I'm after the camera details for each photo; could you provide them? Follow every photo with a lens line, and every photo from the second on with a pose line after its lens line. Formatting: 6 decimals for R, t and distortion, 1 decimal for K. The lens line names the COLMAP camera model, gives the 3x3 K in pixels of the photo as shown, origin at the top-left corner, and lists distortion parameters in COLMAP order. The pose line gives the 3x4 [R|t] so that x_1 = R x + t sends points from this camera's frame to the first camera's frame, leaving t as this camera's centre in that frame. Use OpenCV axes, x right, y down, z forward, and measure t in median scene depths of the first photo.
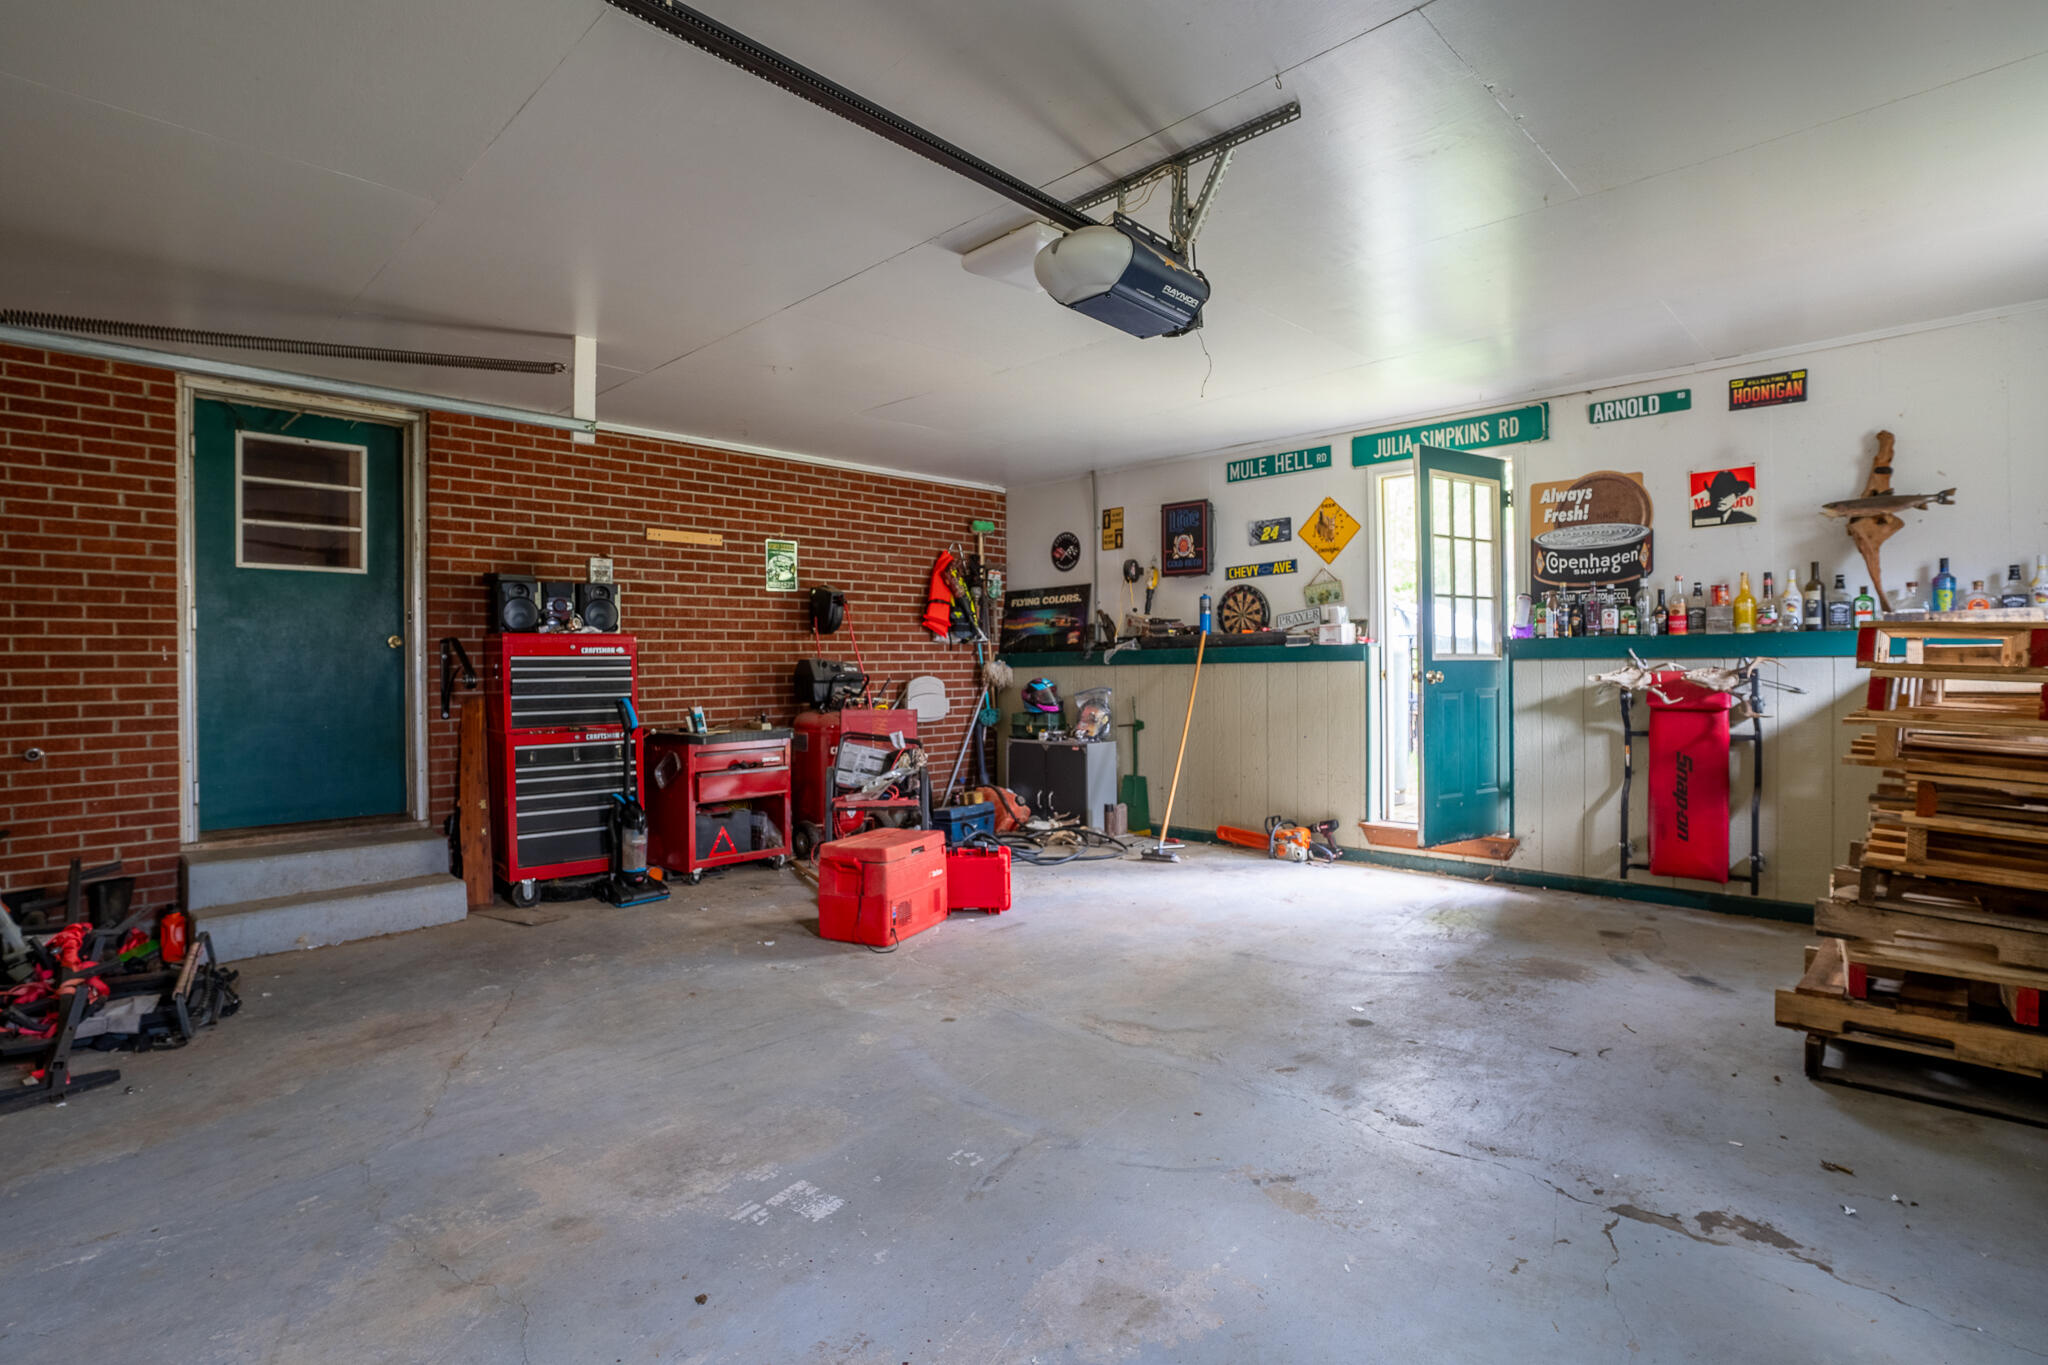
lens RADIAL K [[984.6, 0, 1030.6], [0, 984.6, 678.2], [0, 0, 1]] dist [-0.051742, 0.007761]
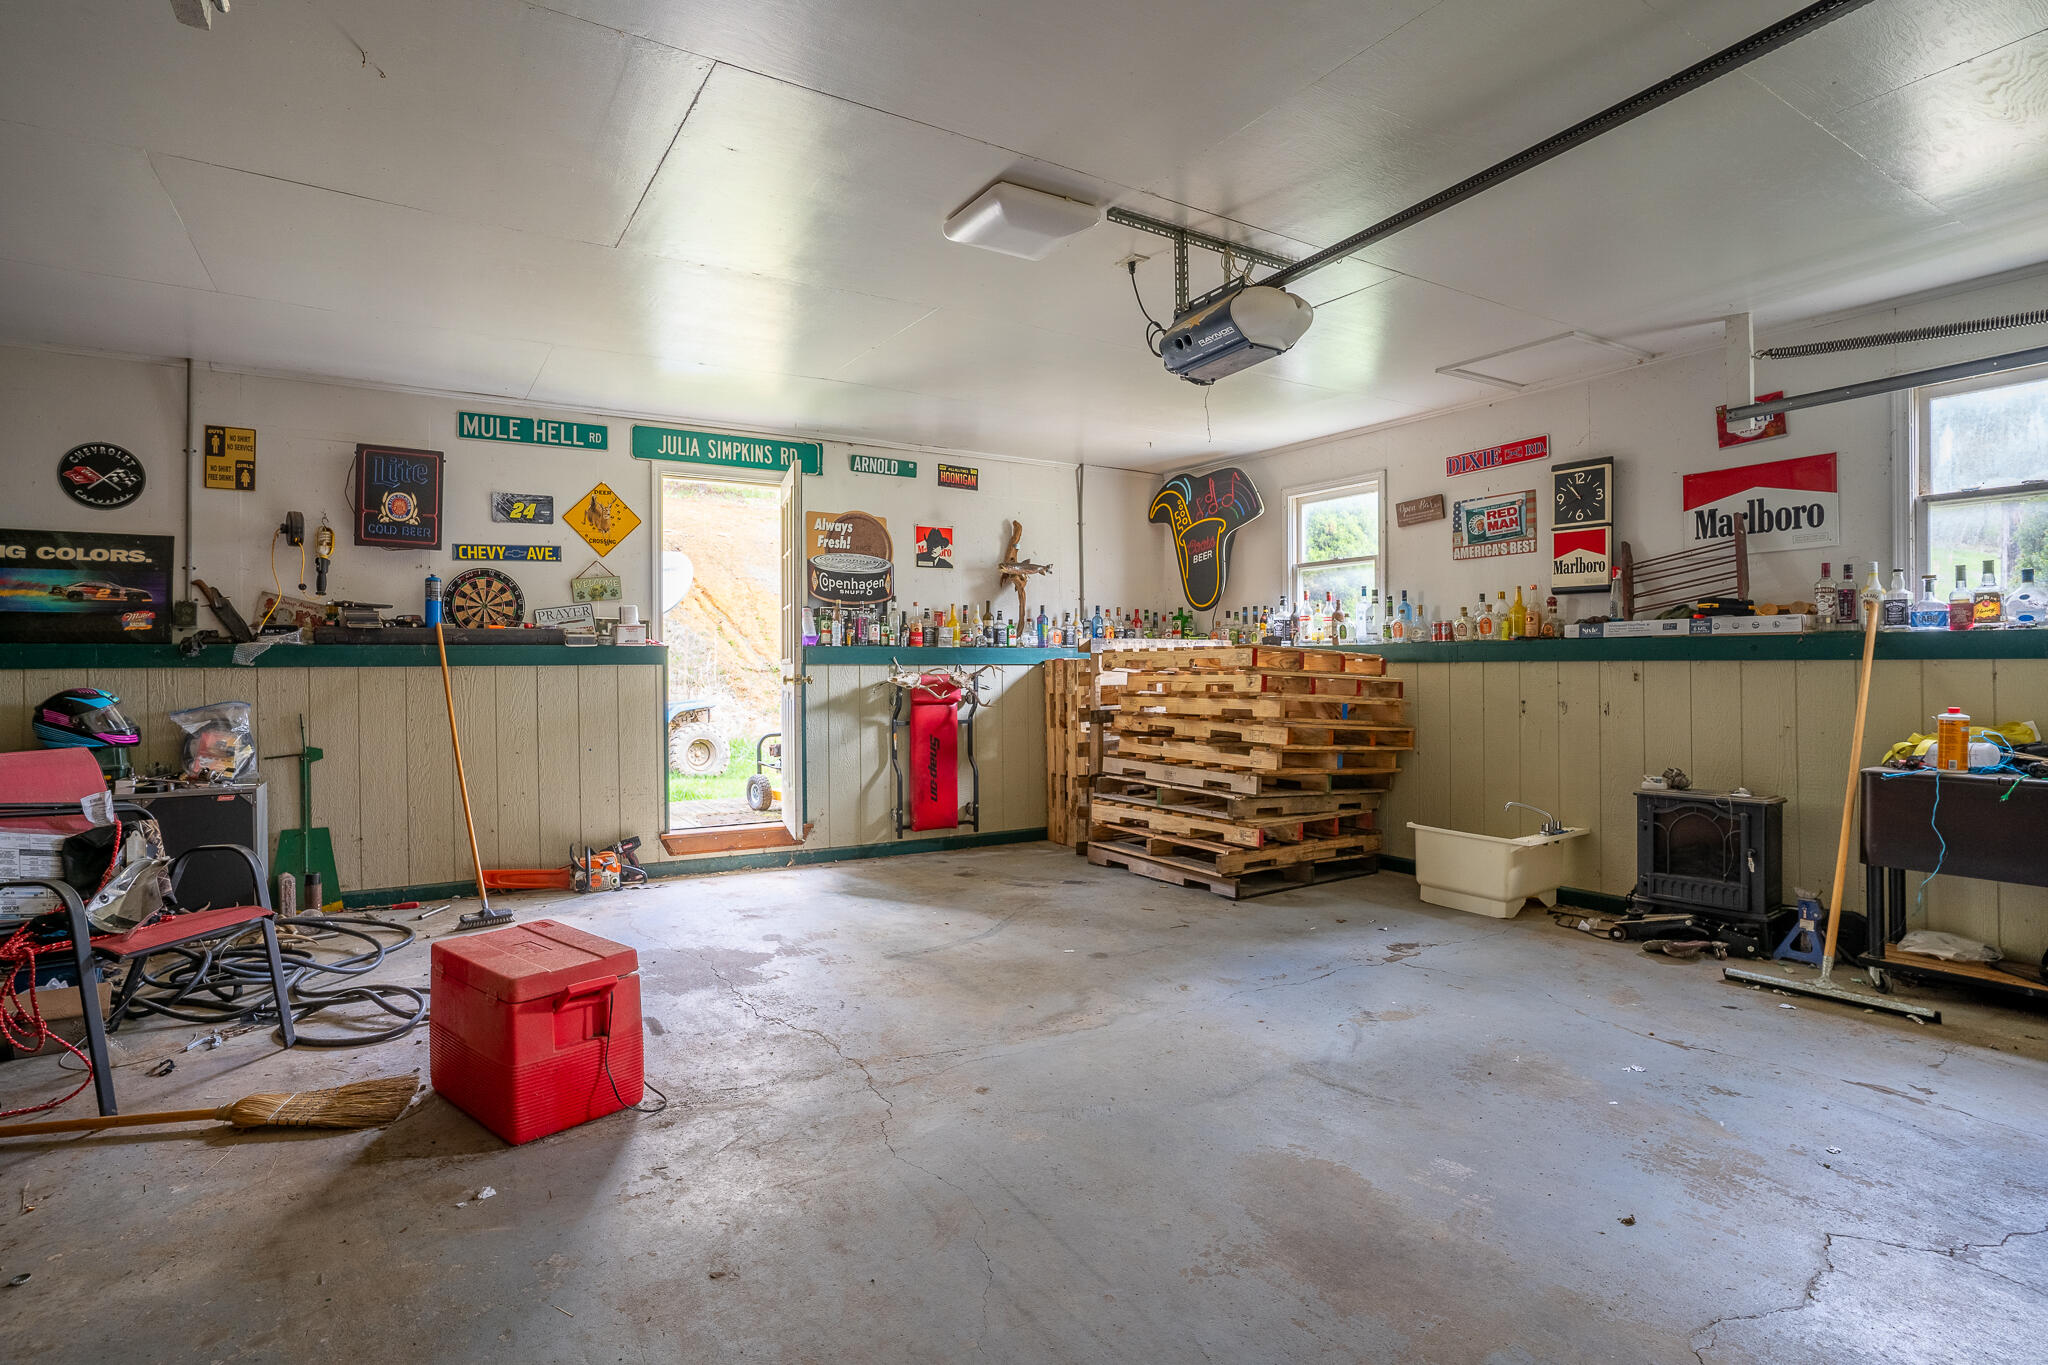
lens RADIAL K [[984.6, 0, 1025.1], [0, 984.6, 661.0], [0, 0, 1]] dist [-0.051742, 0.007761]
pose [[0.258536, 0.017343, 0.965846, -0.464275], [0.014968, 0.999647, -0.021957, 0.004722], [-0.965886, 0.020133, 0.258185, 0.400173]]
